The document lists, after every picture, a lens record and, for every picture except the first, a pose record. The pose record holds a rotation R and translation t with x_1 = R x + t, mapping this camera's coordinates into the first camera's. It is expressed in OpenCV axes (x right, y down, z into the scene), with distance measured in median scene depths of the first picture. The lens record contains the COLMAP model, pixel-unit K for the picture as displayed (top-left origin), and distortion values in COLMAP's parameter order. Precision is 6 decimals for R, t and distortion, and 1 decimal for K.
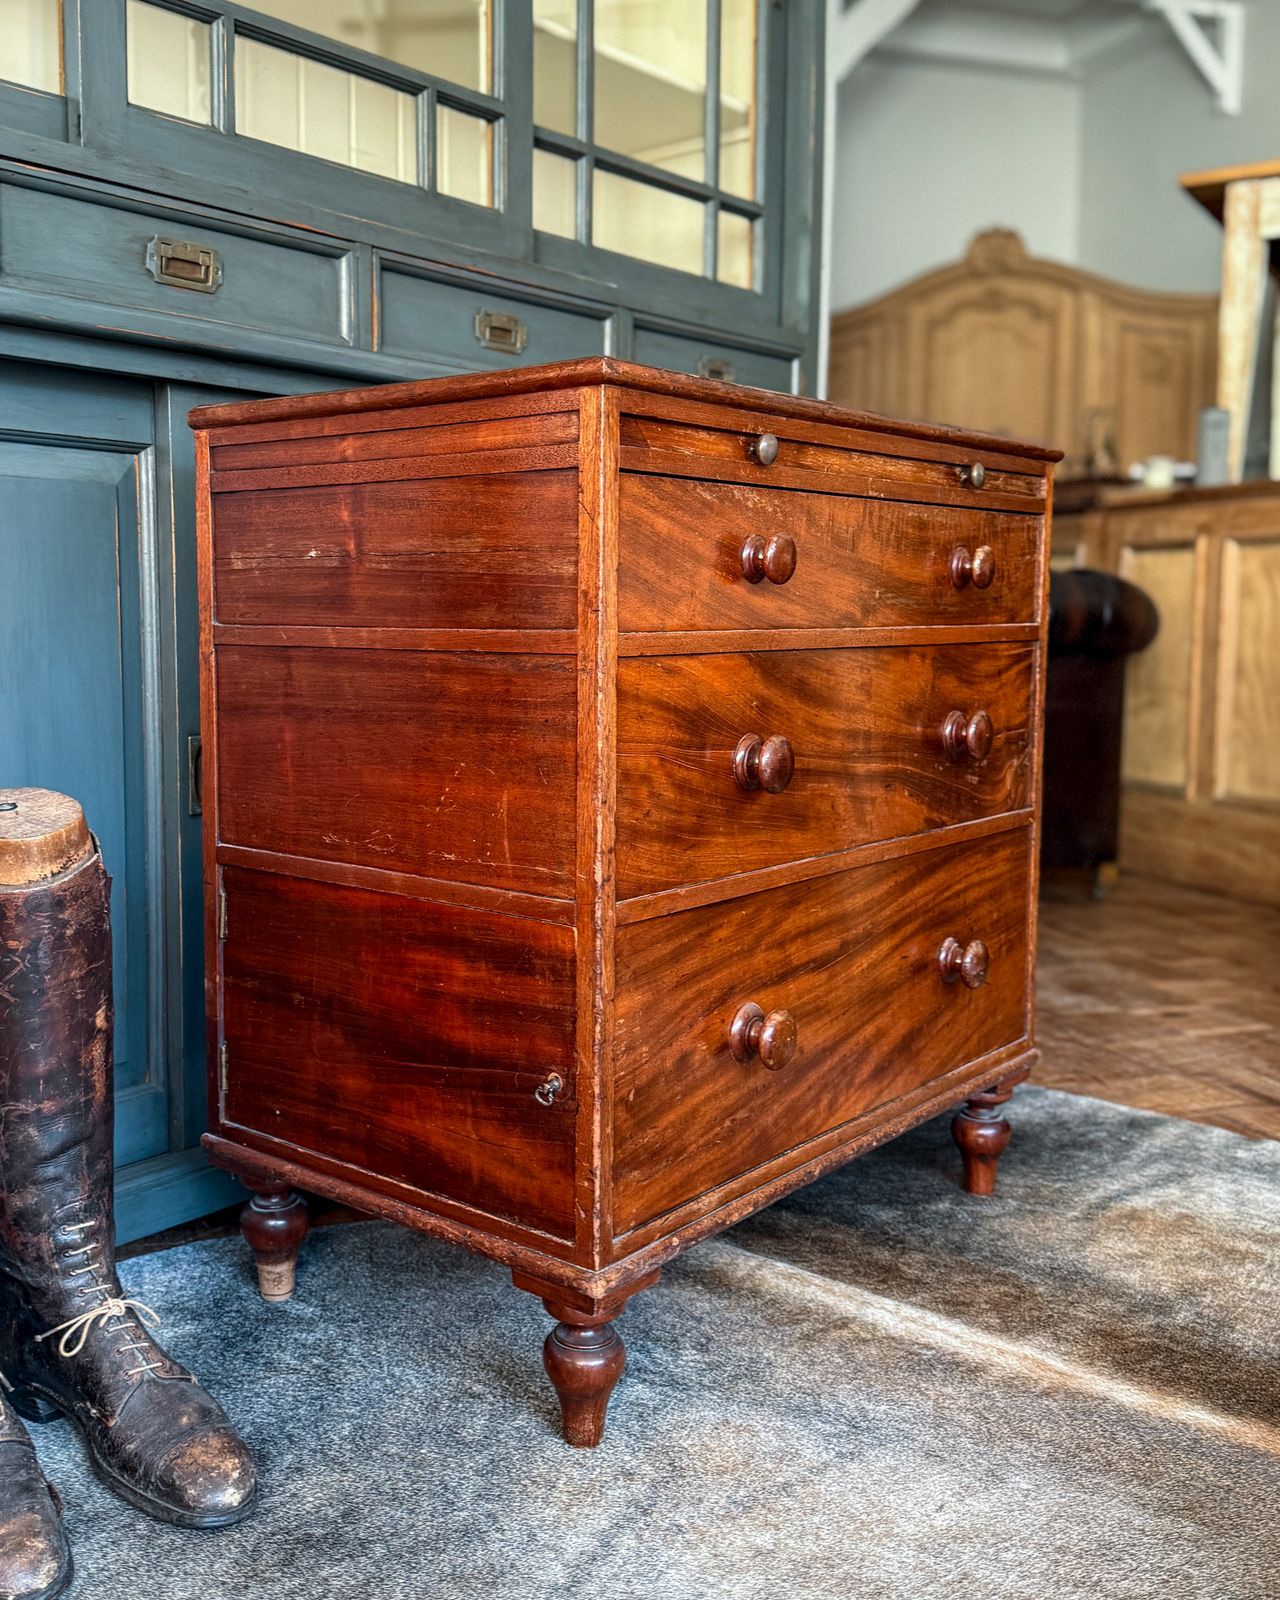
lens RADIAL K [[1531.5, 0, 543.0], [0, 1531.5, 749.3], [0, 0, 1]] dist [0.131782, -0.253434]
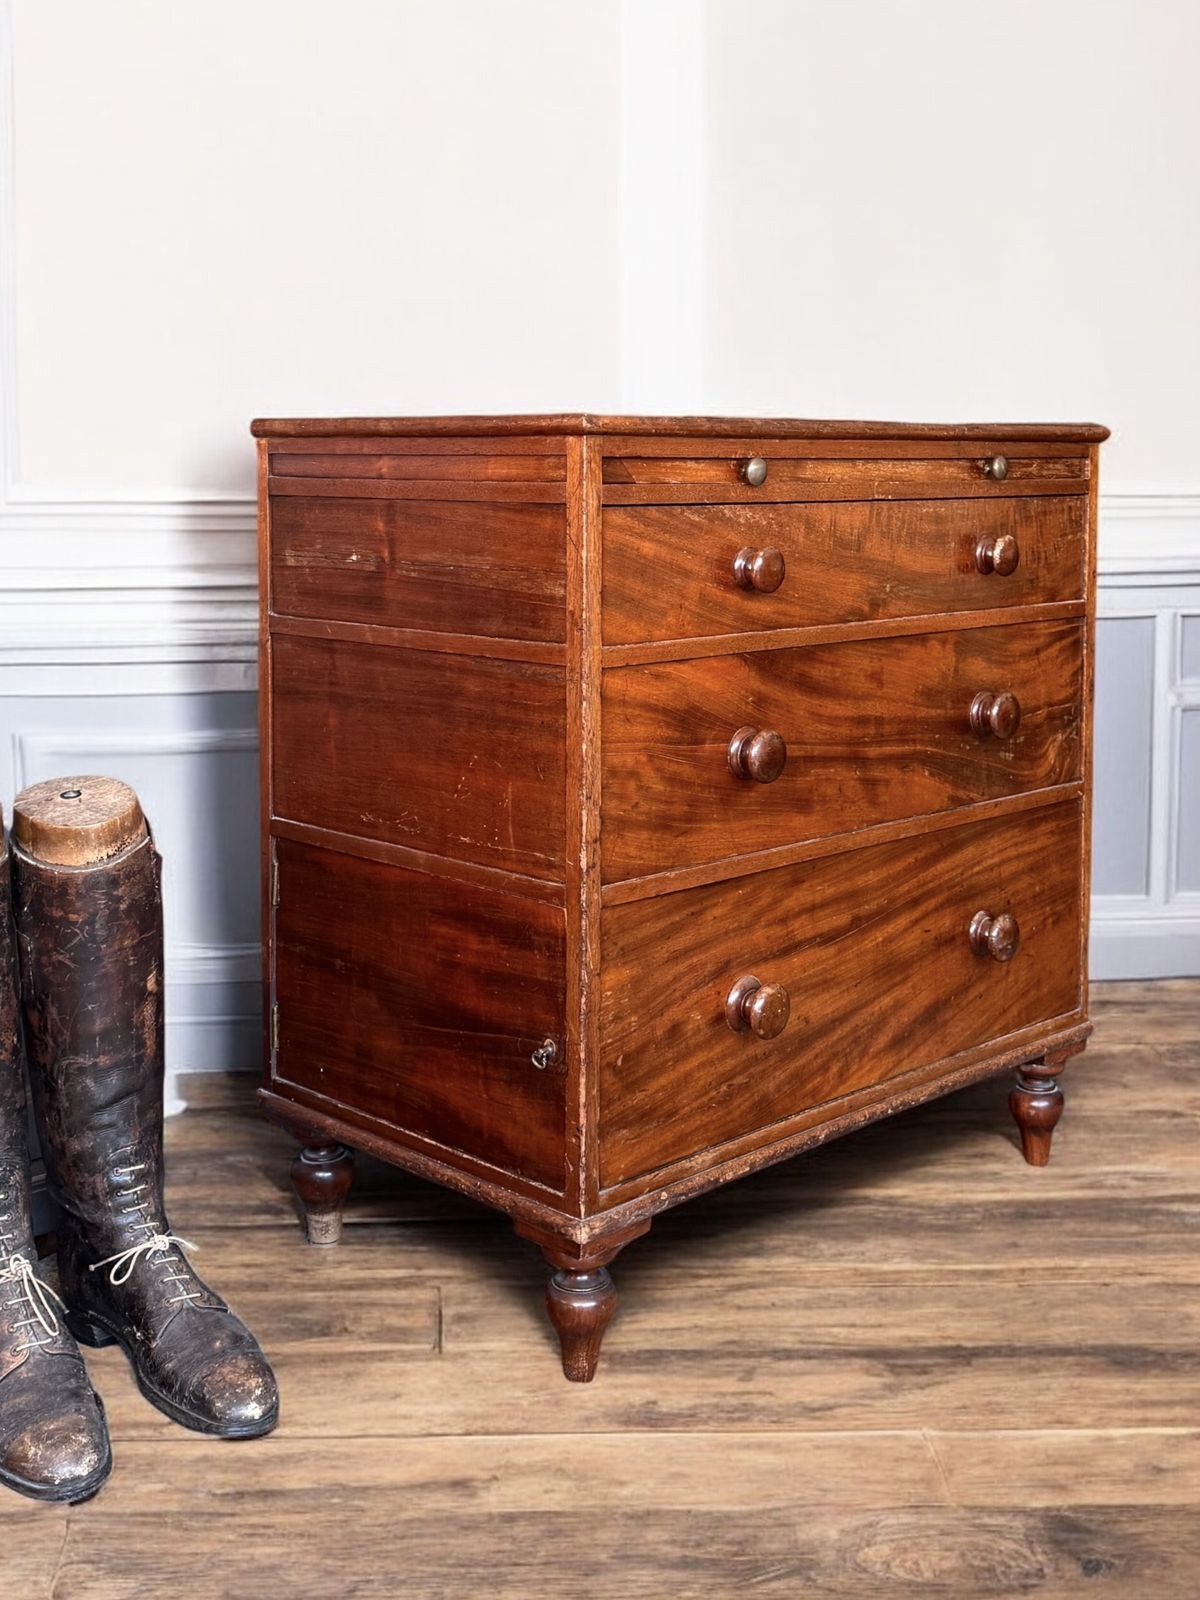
lens RADIAL K [[1859.5, 0, 657.2], [0, 1859.5, 585.7], [0, 0, 1]] dist [0.167030, -0.364326]
pose [[0.997946, 0.005184, -0.063857, 0.150144], [-0.006698, 0.999701, -0.023533, -0.075916], [0.063716, 0.023912, 0.997682, -0.313903]]
